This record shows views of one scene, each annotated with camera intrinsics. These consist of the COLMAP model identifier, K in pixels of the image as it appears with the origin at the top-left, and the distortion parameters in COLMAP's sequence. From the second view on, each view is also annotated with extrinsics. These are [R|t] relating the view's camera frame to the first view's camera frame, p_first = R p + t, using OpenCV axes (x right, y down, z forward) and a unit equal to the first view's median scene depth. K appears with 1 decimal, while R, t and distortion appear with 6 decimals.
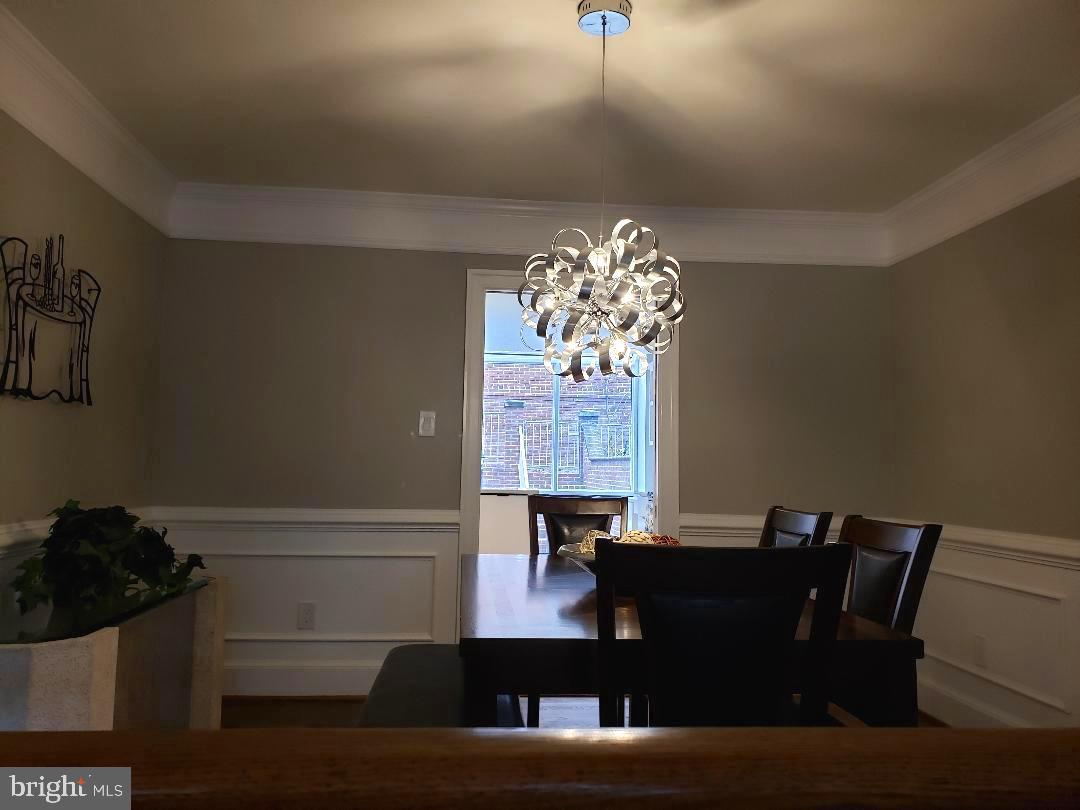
lens RADIAL K [[846.0, 0, 537.8], [0, 846.0, 397.8], [0, 0, 1]] dist [0.067226, -0.048185]
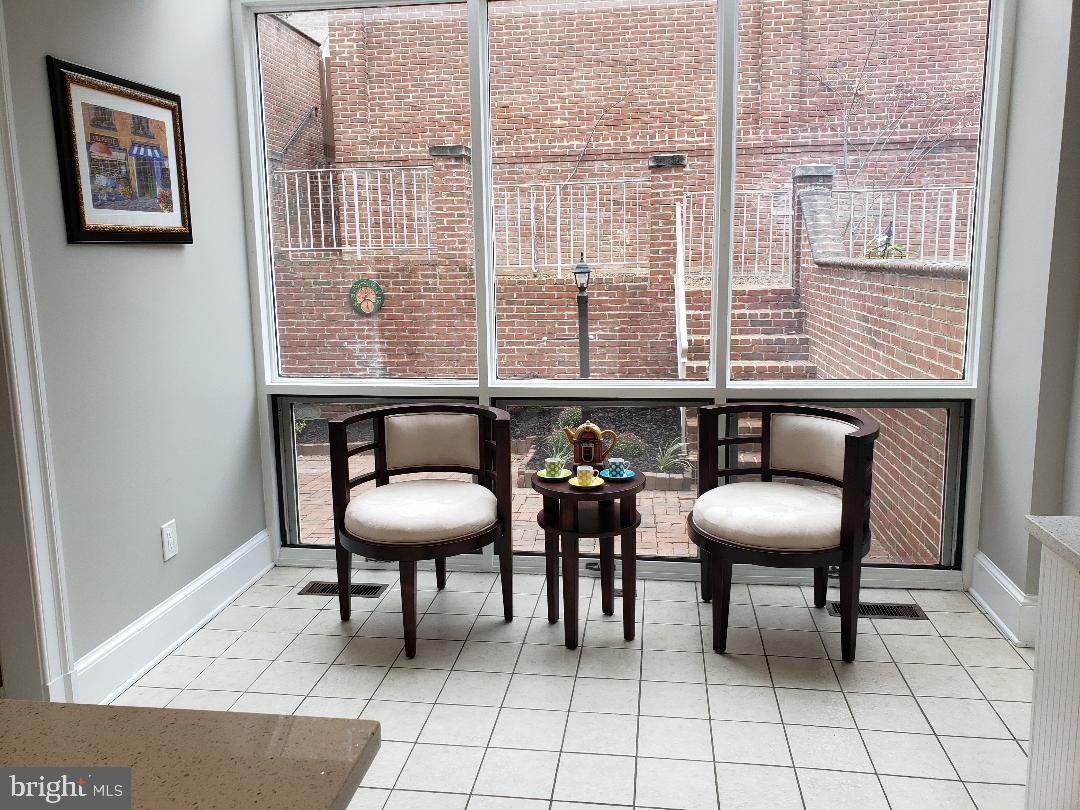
lens RADIAL K [[846.0, 0, 543.7], [0, 846.0, 396.0], [0, 0, 1]] dist [0.067226, -0.048185]
pose [[0.973435, -0.001374, -0.228958, 0.019031], [0.057207, 0.969726, 0.237402, 0.019282], [0.221700, -0.244193, 0.944044, 0.434006]]
